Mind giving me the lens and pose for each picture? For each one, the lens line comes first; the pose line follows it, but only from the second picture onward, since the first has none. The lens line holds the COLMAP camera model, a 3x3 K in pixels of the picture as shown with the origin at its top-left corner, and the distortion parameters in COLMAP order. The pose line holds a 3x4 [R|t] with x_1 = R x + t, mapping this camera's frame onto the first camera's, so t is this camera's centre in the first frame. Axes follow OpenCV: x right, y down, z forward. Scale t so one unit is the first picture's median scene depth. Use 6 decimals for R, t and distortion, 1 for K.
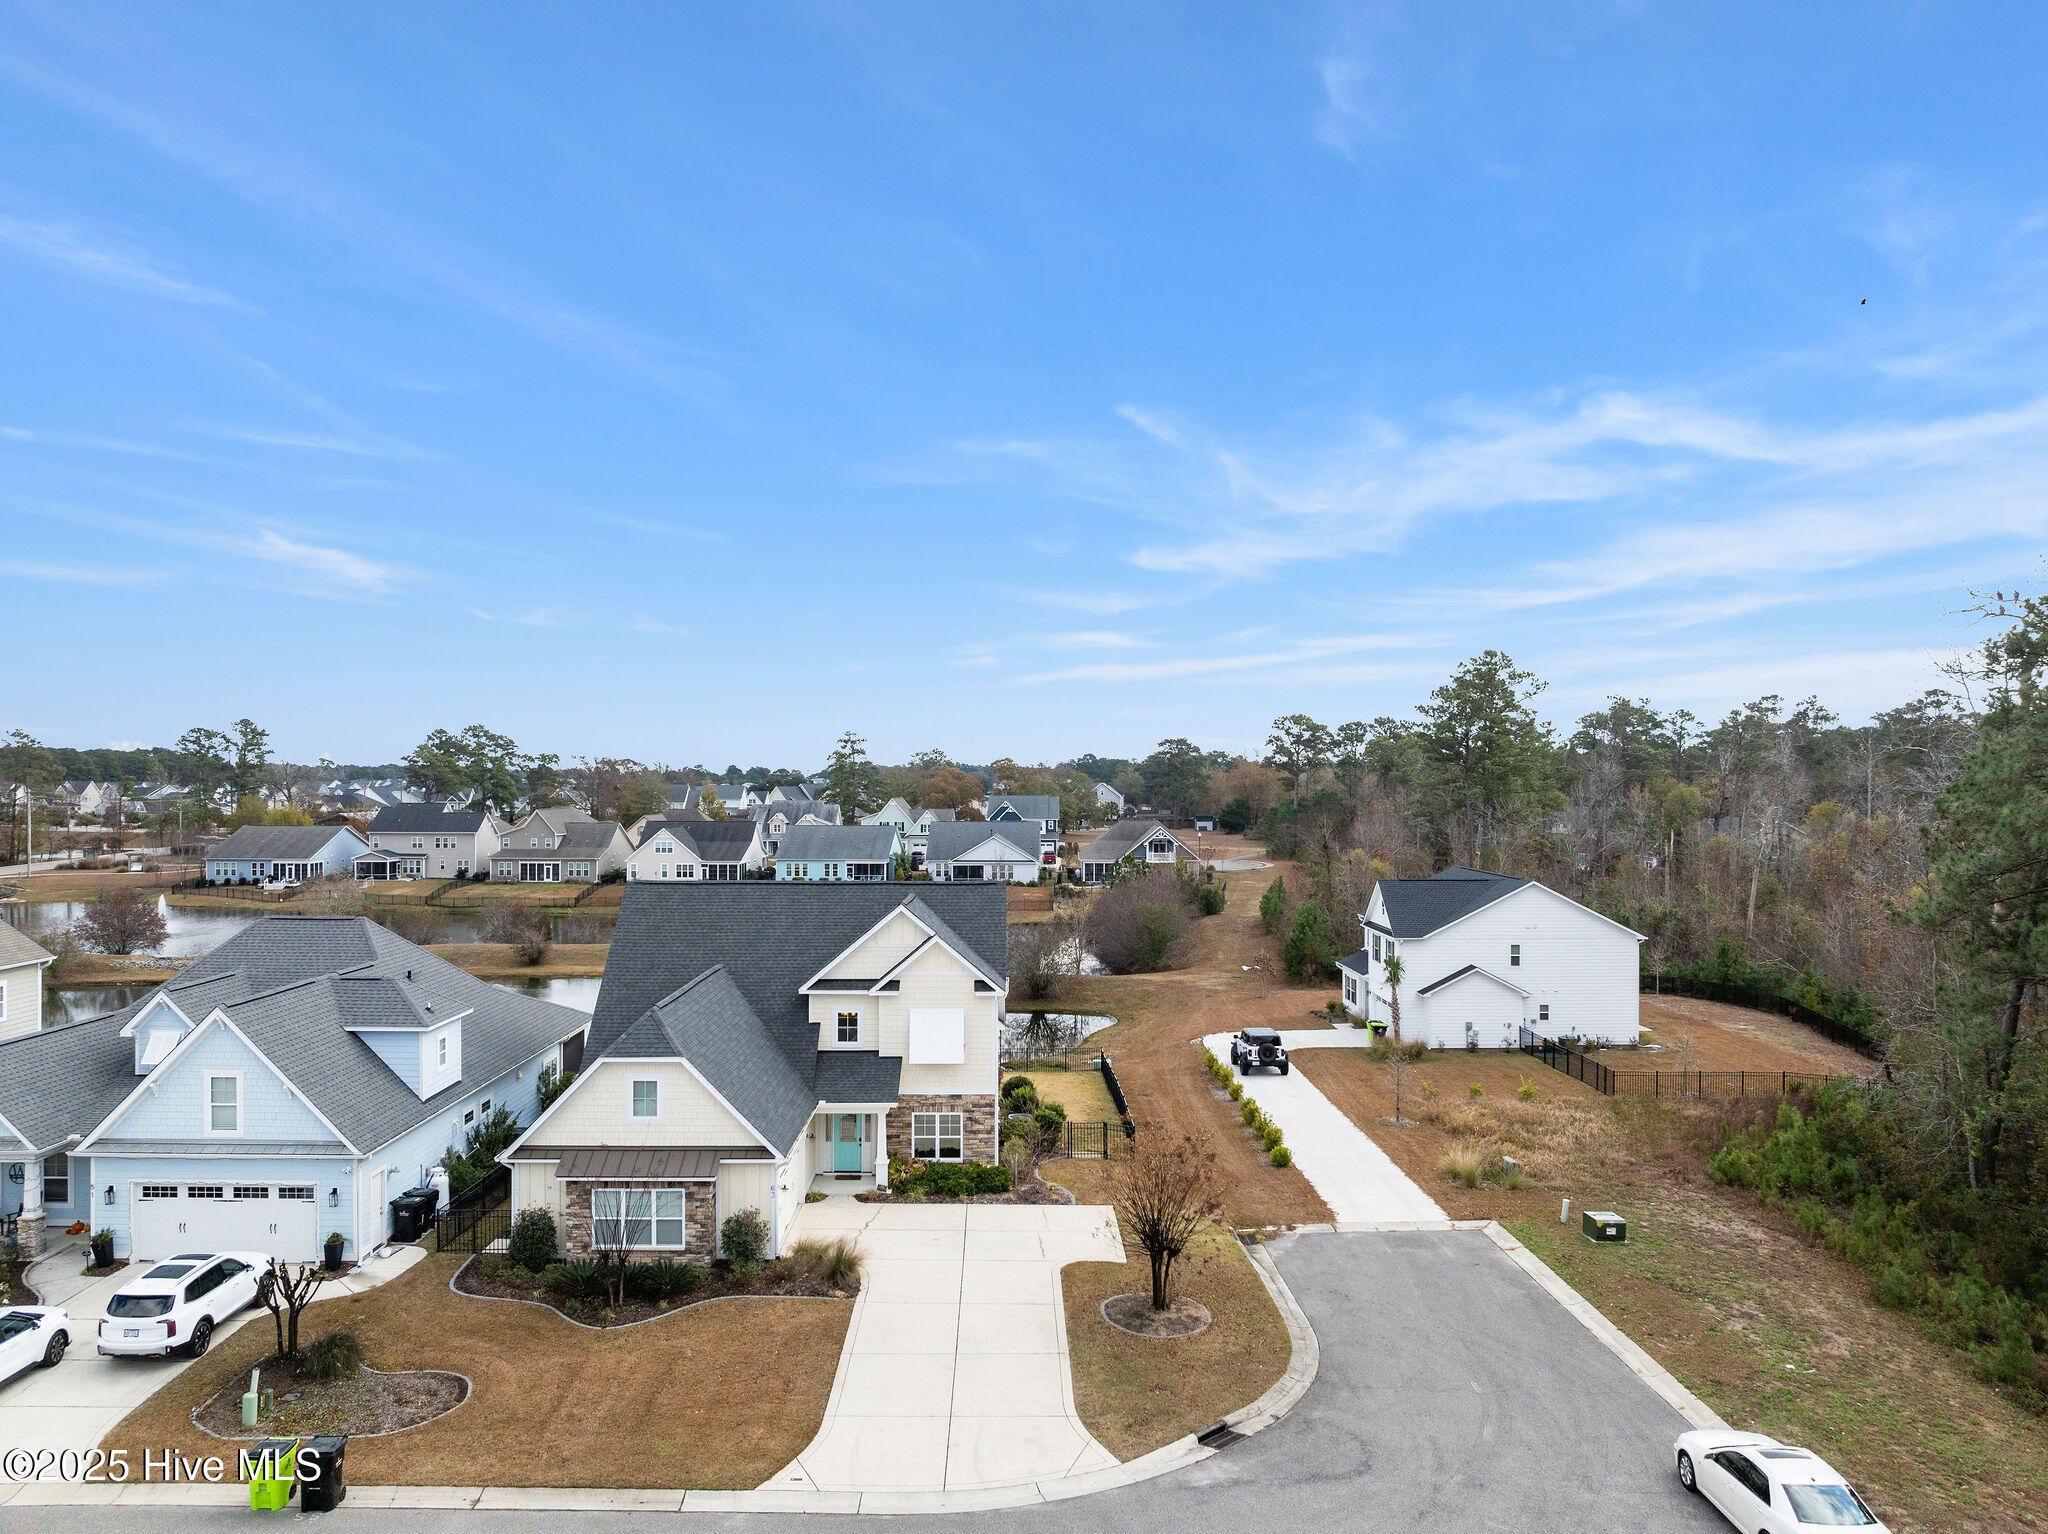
lens RADIAL K [[1452.5, 0, 1024.0], [0, 1452.5, 767.0], [0, 0, 1]] dist [-0.039782, 0.004910]
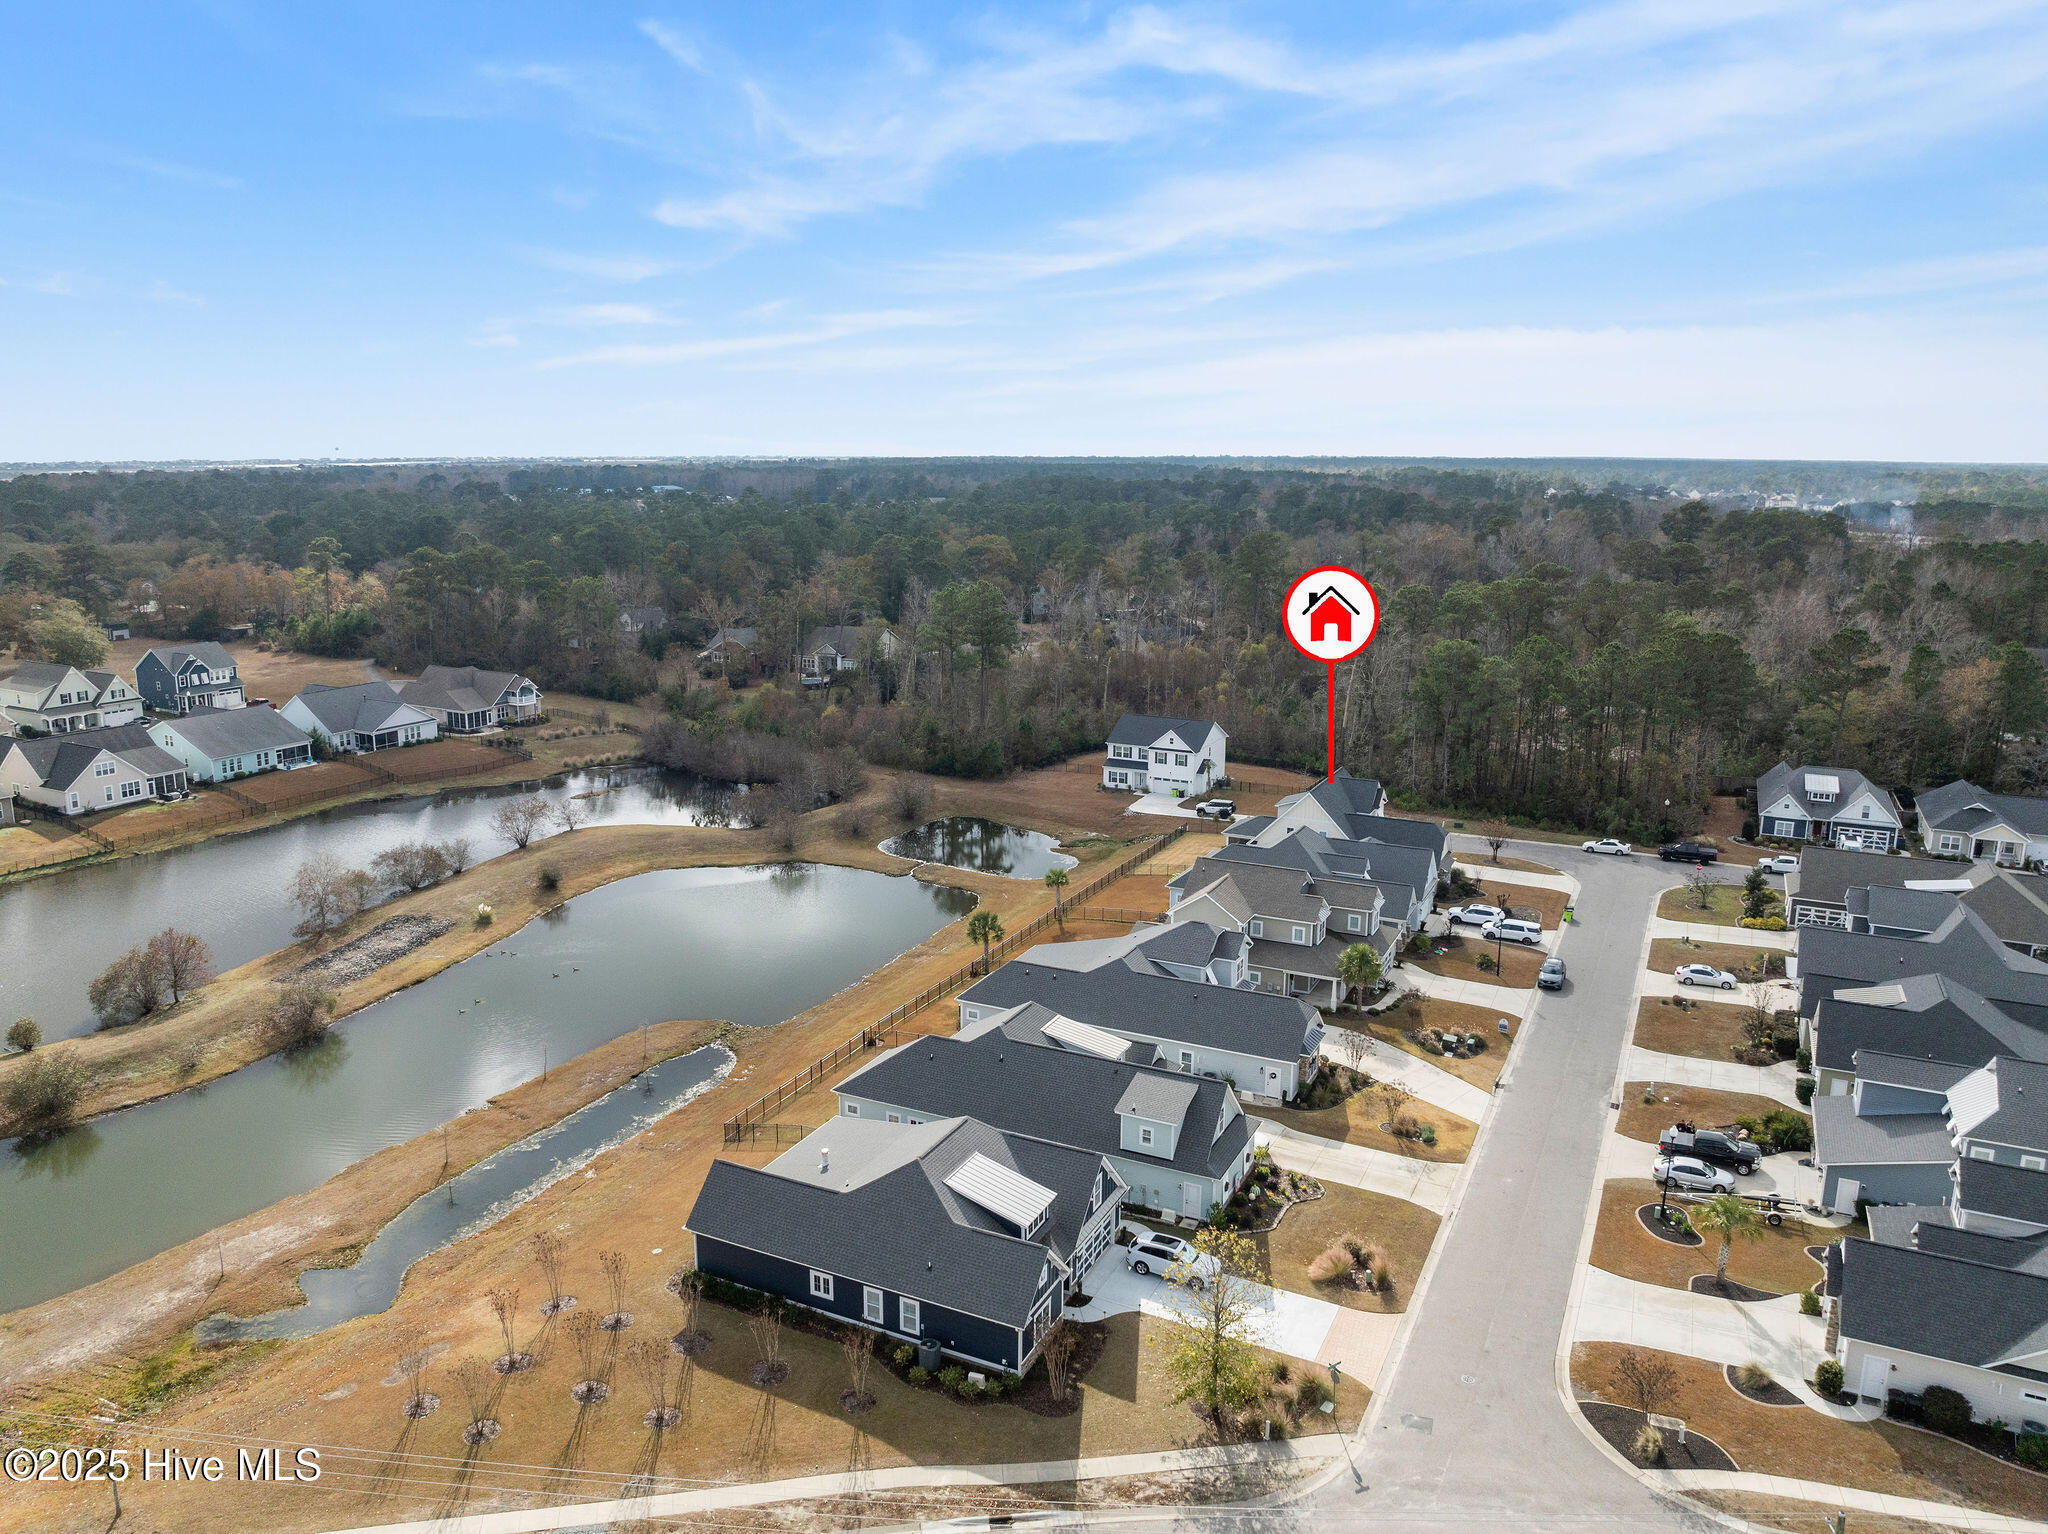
lens RADIAL K [[1452.5, 0, 1024.0], [0, 1452.5, 767.0], [0, 0, 1]] dist [-0.039782, 0.004910]
pose [[0.444685, -0.189905, 0.875324, -3.513355], [-0.012499, 0.975854, 0.218065, -0.682105], [-0.895600, -0.107911, 0.431574, 0.339295]]
